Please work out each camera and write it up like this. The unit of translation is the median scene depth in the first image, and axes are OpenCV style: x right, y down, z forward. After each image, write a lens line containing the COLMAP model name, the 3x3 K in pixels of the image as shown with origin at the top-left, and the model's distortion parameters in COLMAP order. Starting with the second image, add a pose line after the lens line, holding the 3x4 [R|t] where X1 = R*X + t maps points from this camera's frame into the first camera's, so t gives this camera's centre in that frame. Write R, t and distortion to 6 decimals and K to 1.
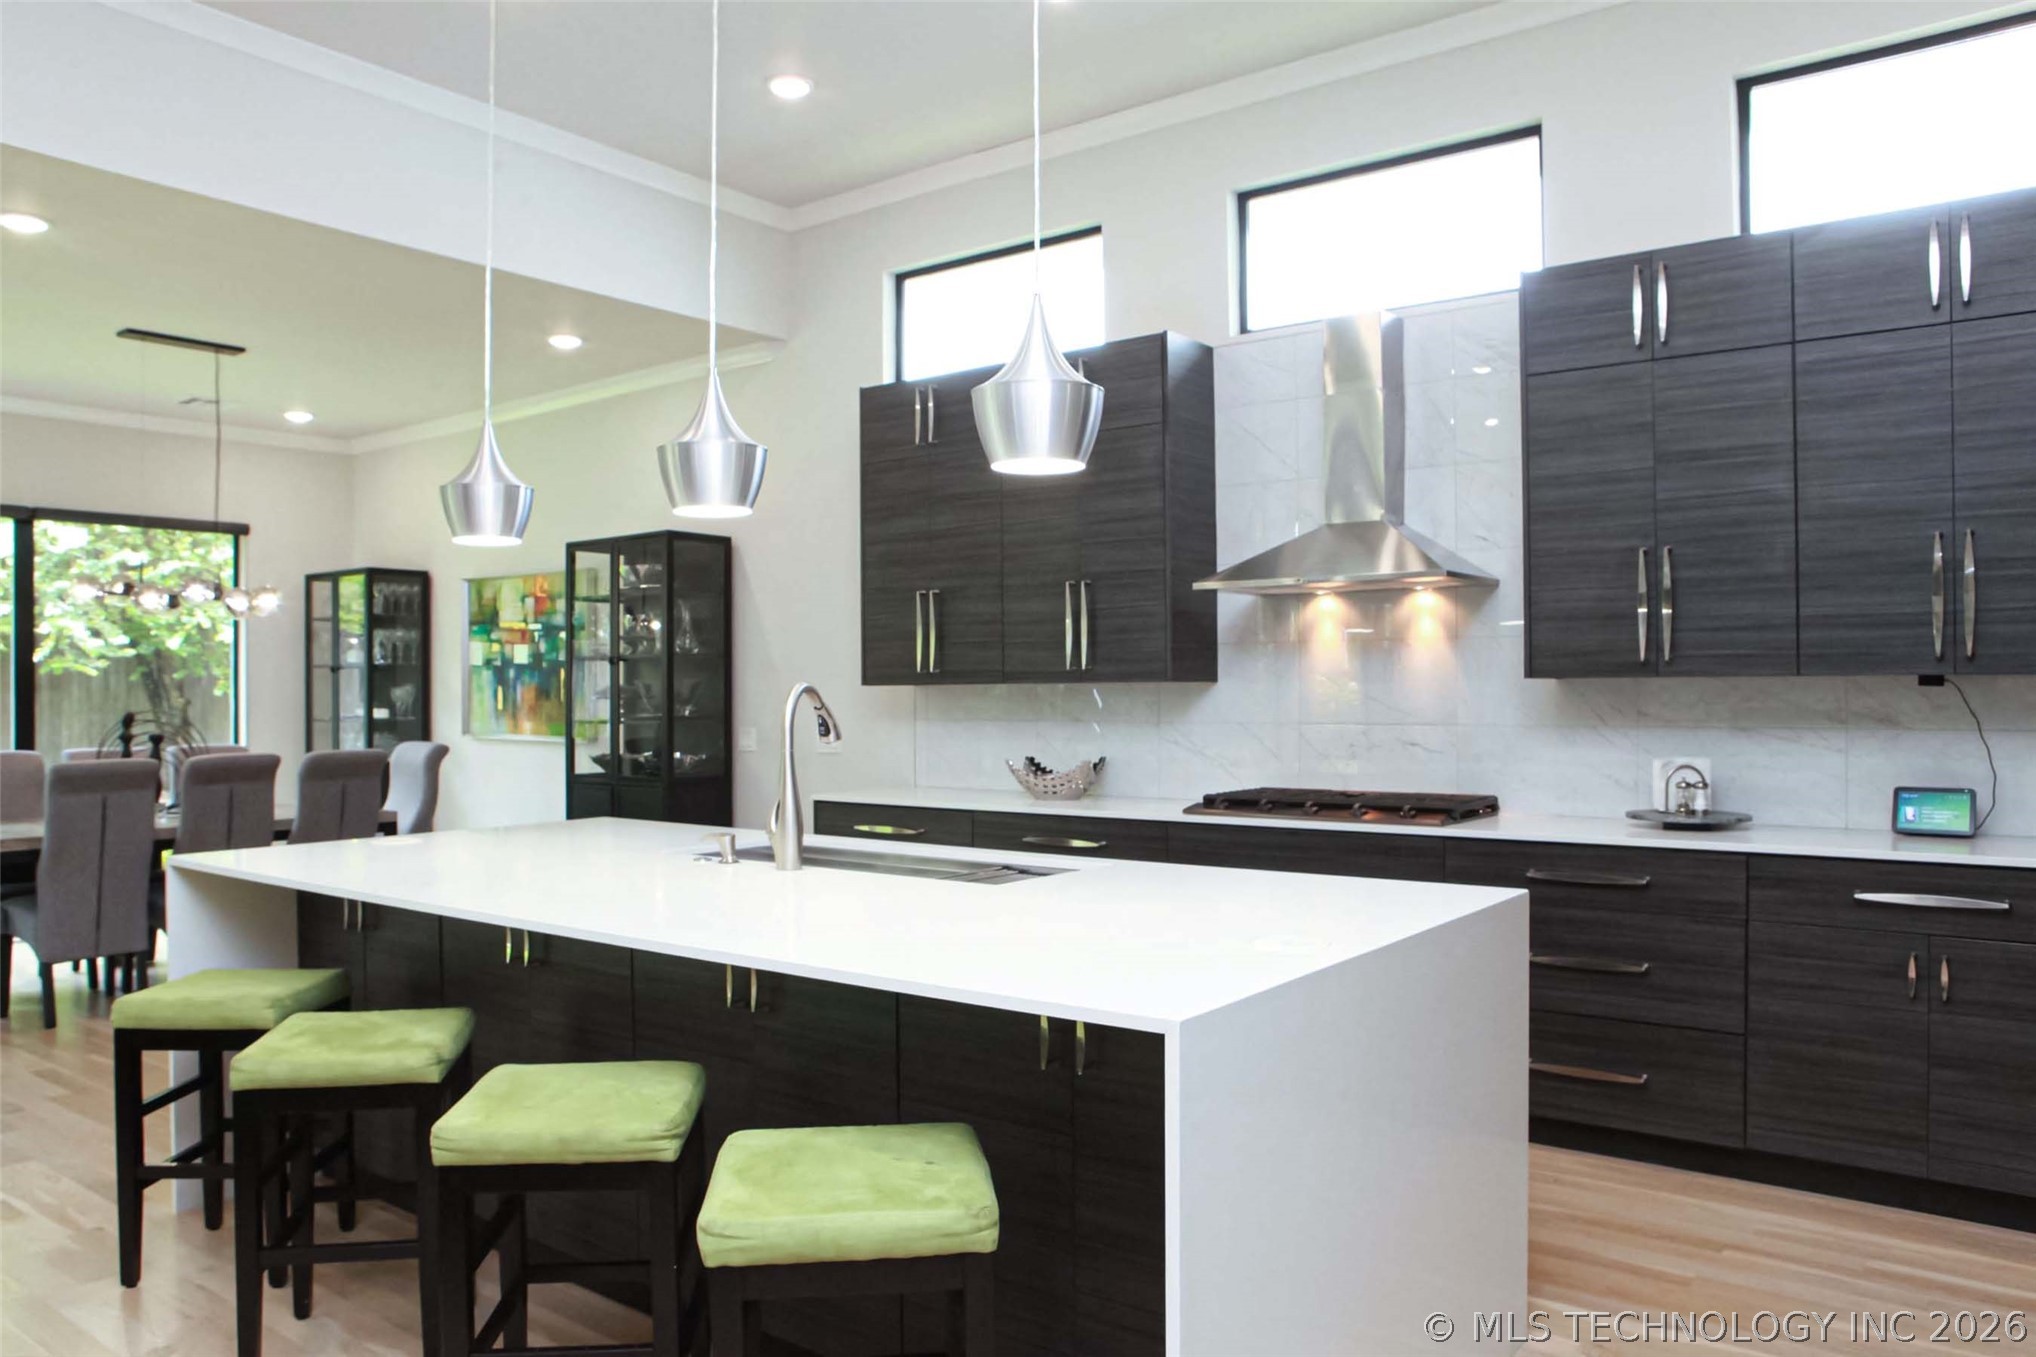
lens RADIAL K [[1424.2, 0, 1018.0], [0, 1424.2, 678.5], [0, 0, 1]] dist [-0.114069, 0.094594]
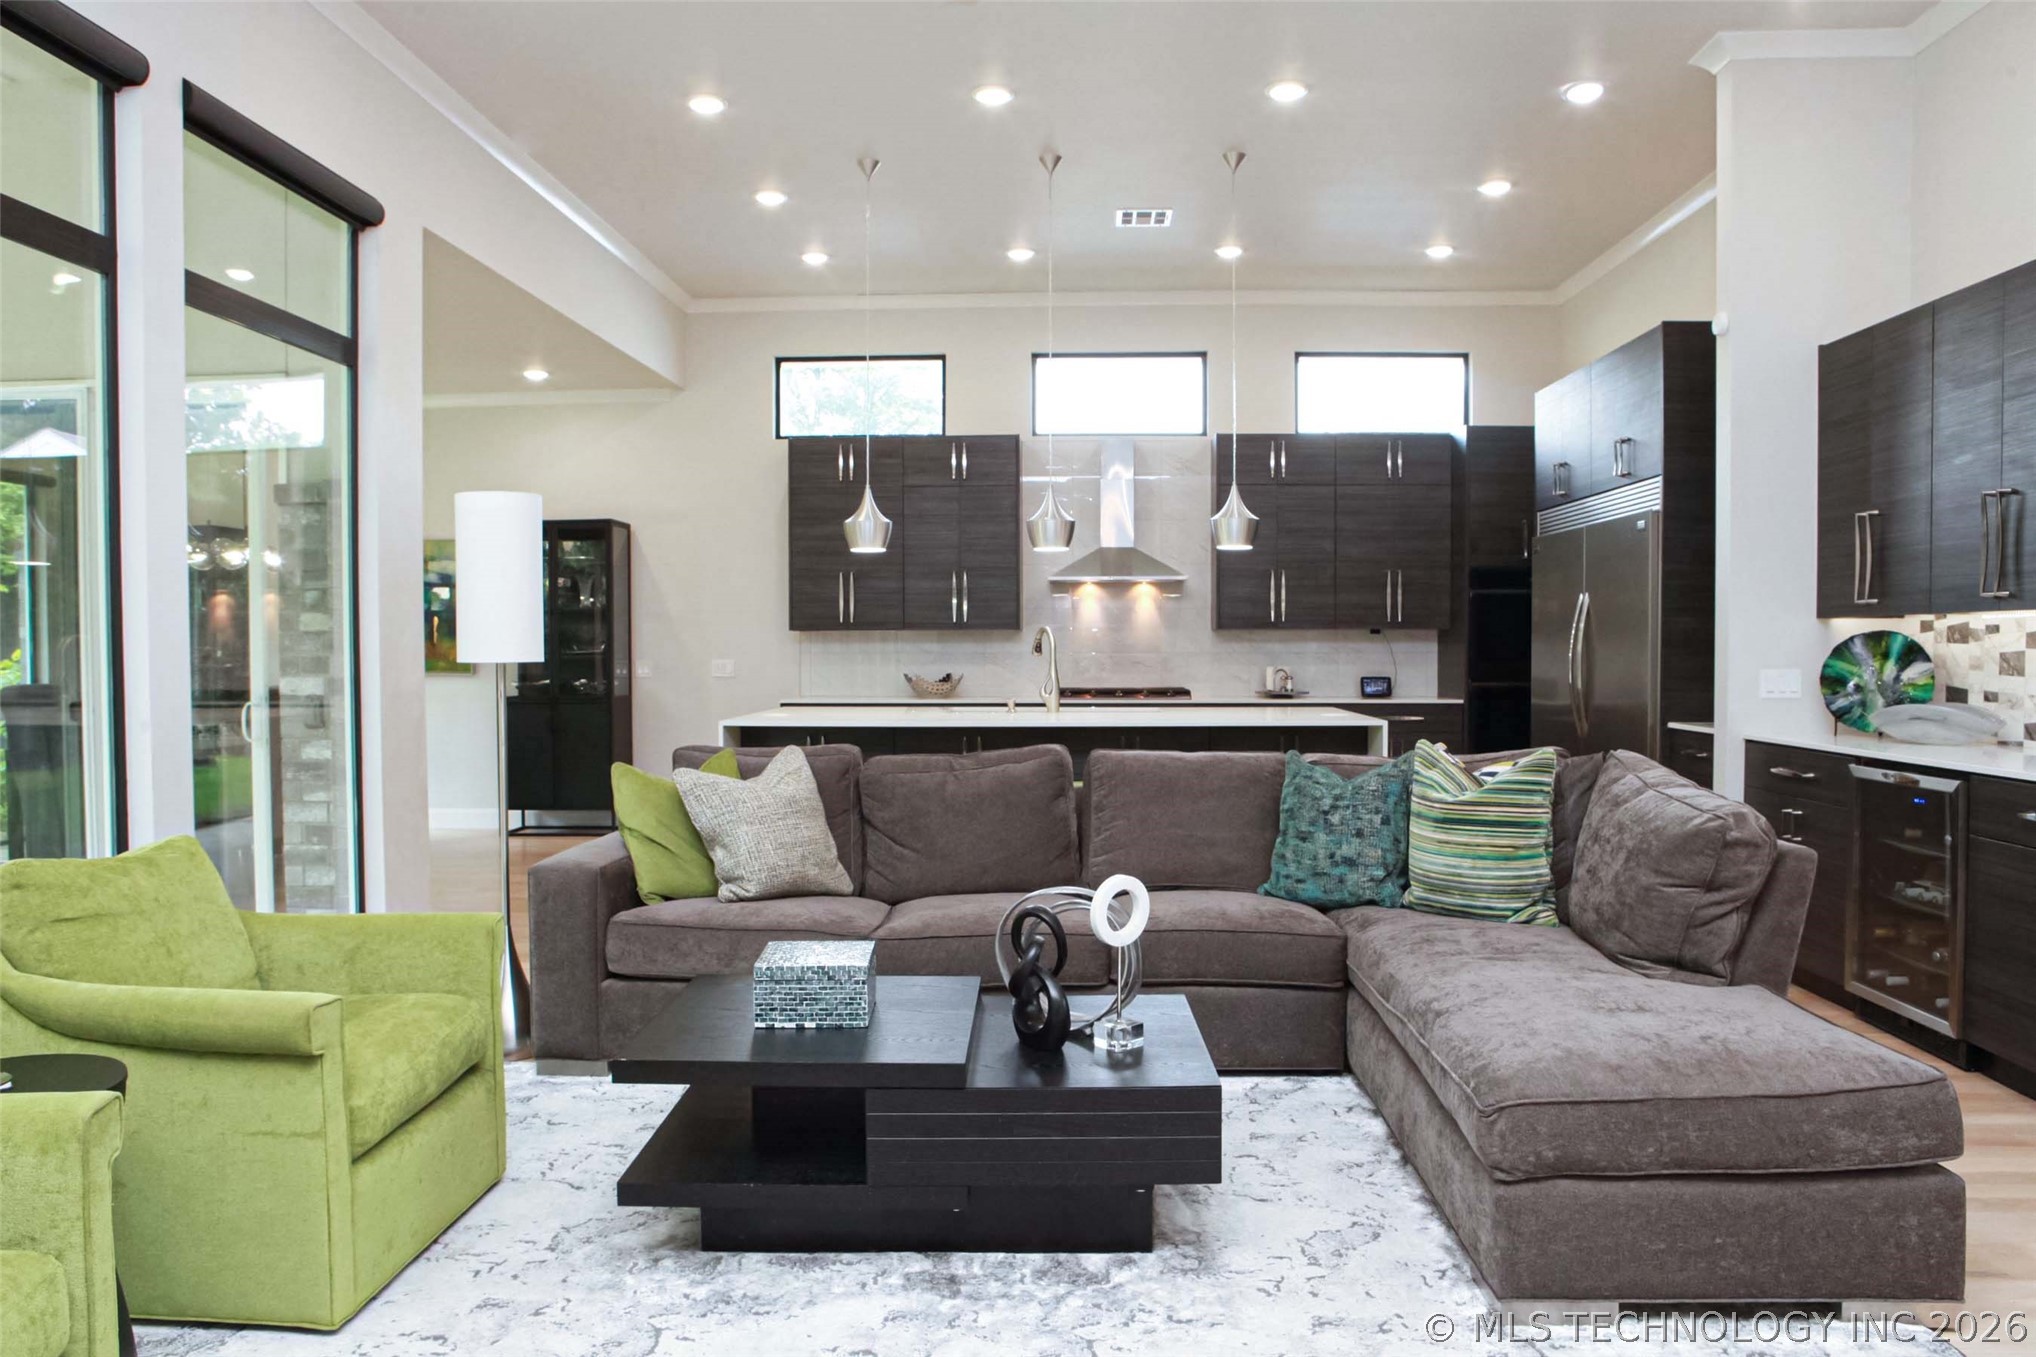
lens RADIAL K [[1396.9, 0, 1016.6], [0, 1396.9, 688.0], [0, 0, 1]] dist [-0.106445, 0.082063]
pose [[0.825401, -0.013355, 0.564388, -0.881490], [-0.008428, 0.999317, 0.035973, 0.012543], [-0.564483, -0.034449, 0.824725, -0.460263]]
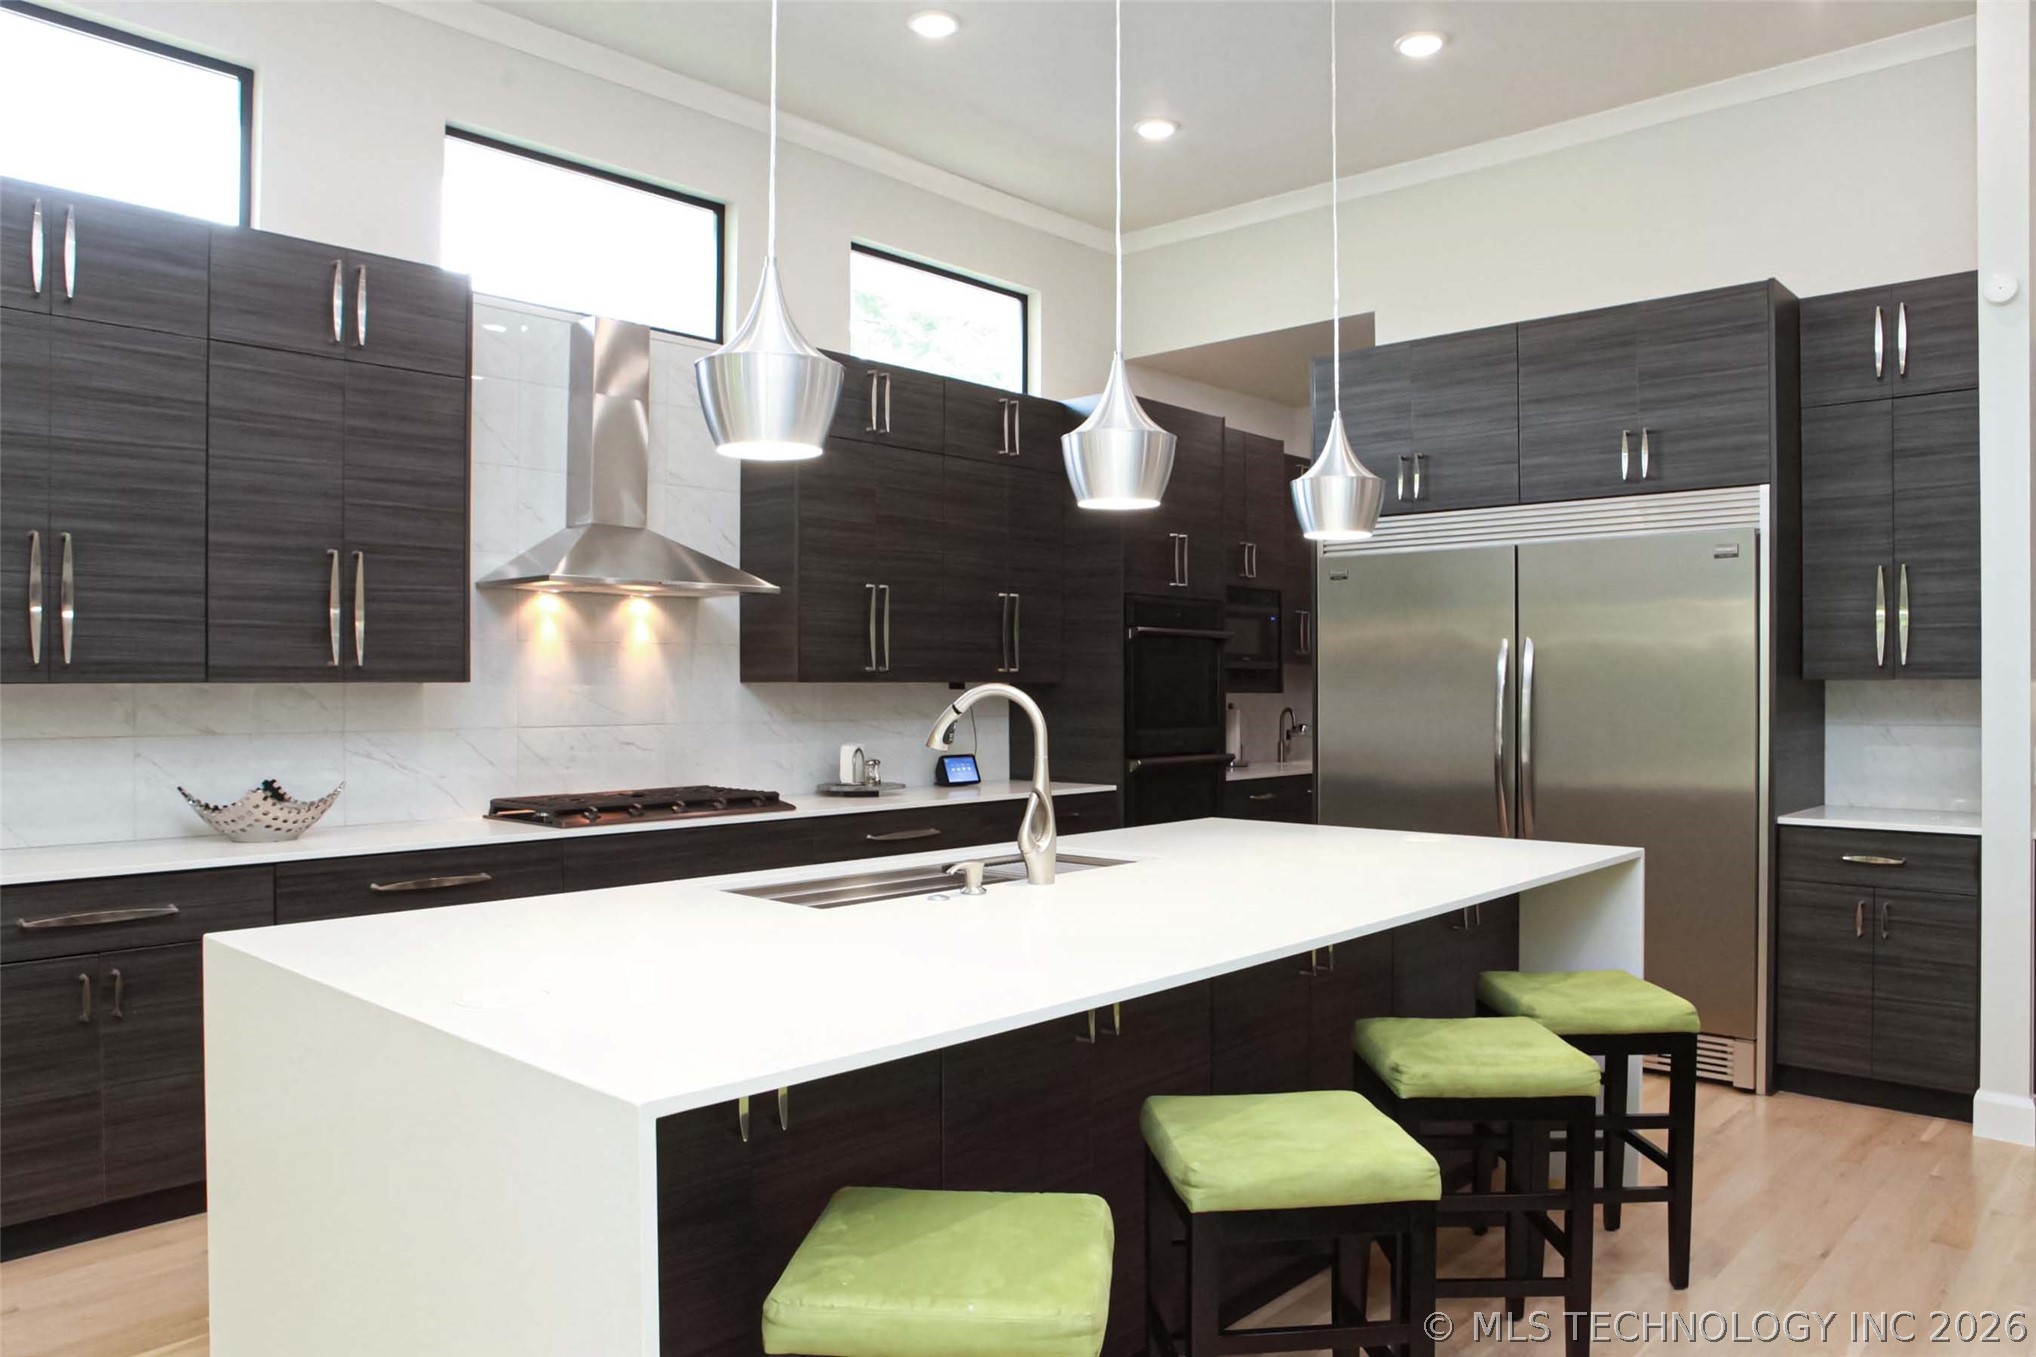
lens RADIAL K [[1424.2, 0, 1018.0], [0, 1424.2, 678.5], [0, 0, 1]] dist [-0.114069, 0.094594]
pose [[0.093299, 0.007530, 0.995610, -0.687211], [-0.009995, 0.999928, -0.006626, 0.002268], [-0.995588, -0.009333, 0.093368, 0.576004]]
